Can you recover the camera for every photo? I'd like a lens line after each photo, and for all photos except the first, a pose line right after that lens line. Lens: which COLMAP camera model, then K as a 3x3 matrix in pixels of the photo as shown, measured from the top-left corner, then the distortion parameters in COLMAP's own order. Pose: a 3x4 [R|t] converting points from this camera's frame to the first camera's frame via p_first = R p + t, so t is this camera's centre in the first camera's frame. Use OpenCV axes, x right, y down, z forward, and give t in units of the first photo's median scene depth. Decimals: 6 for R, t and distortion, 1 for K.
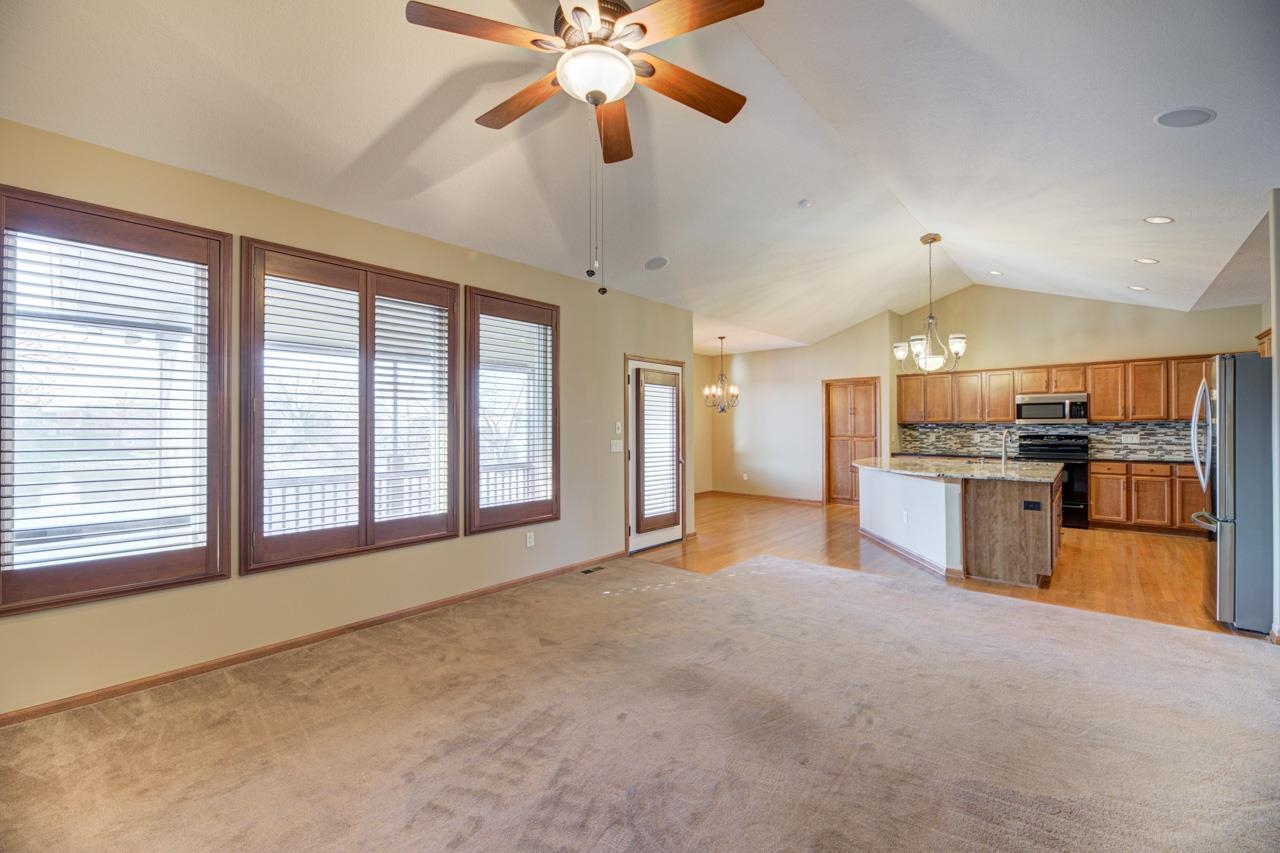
lens RADIAL K [[519.1, 0, 643.9], [0, 519.1, 424.5], [0, 0, 1]] dist [-0.000618, -0.001044]
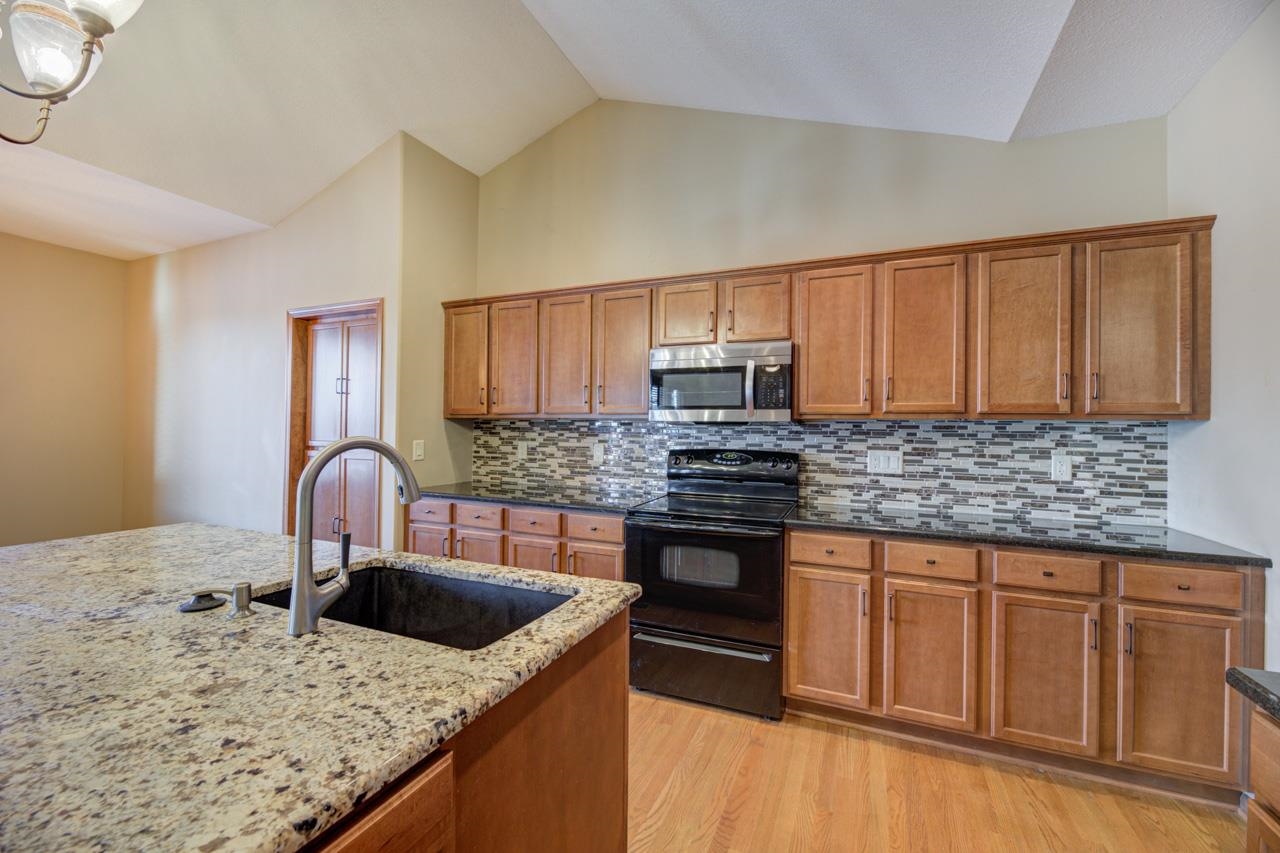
lens RADIAL K [[519.1, 0, 645.5], [0, 519.1, 423.5], [0, 0, 1]] dist [-0.000618, -0.001044]
pose [[0.952185, 0.018707, 0.304949, 0.628135], [-0.017422, 0.999824, -0.006935, 0.003262], [-0.305025, 0.001291, 0.952343, 0.661272]]
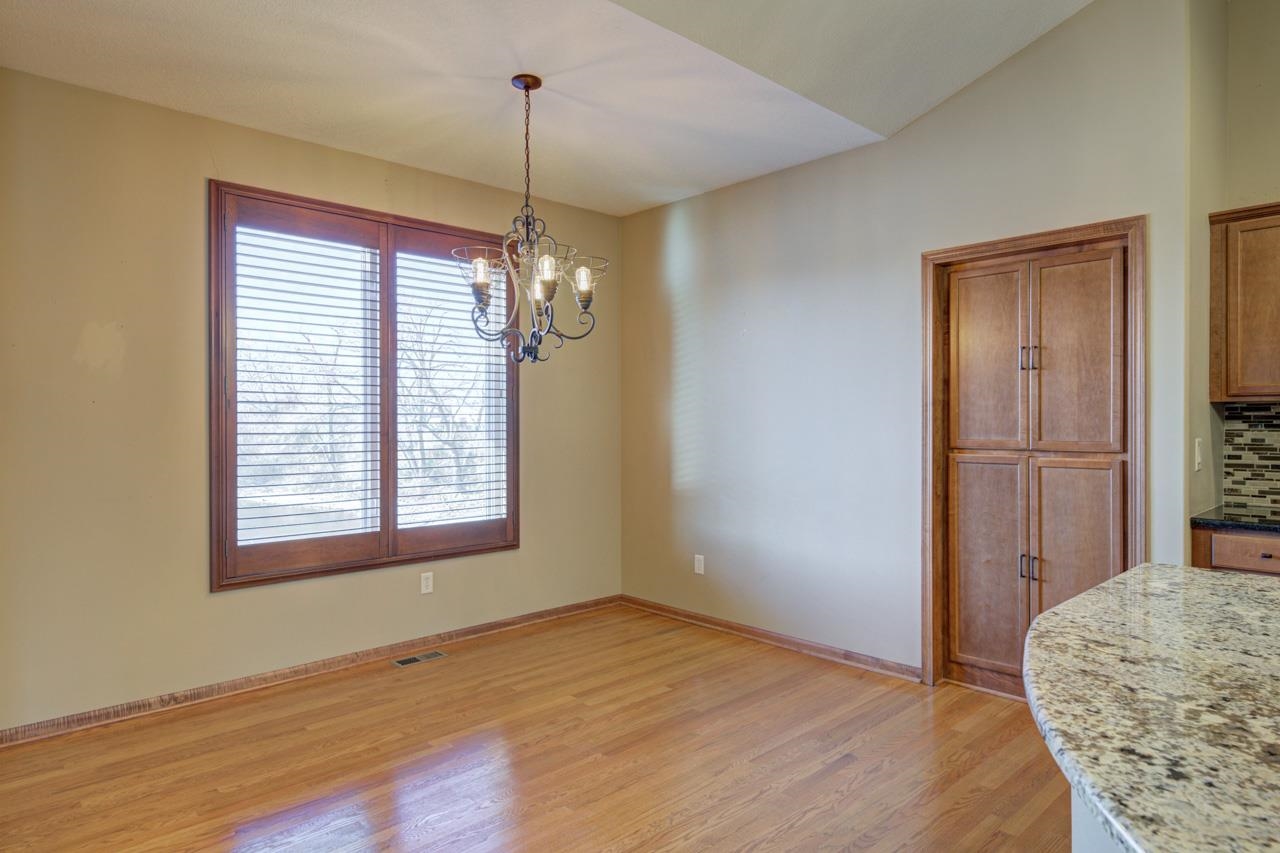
lens RADIAL K [[755.4, 0, 646.2], [0, 755.4, 425.1], [0, 0, 1]] dist [0.017470, 0.000619]
pose [[0.997210, 0.000492, -0.074649, 0.282433], [0.000366, 0.999934, 0.011478, 0.006322], [0.074649, -0.011473, 0.997144, 0.721667]]
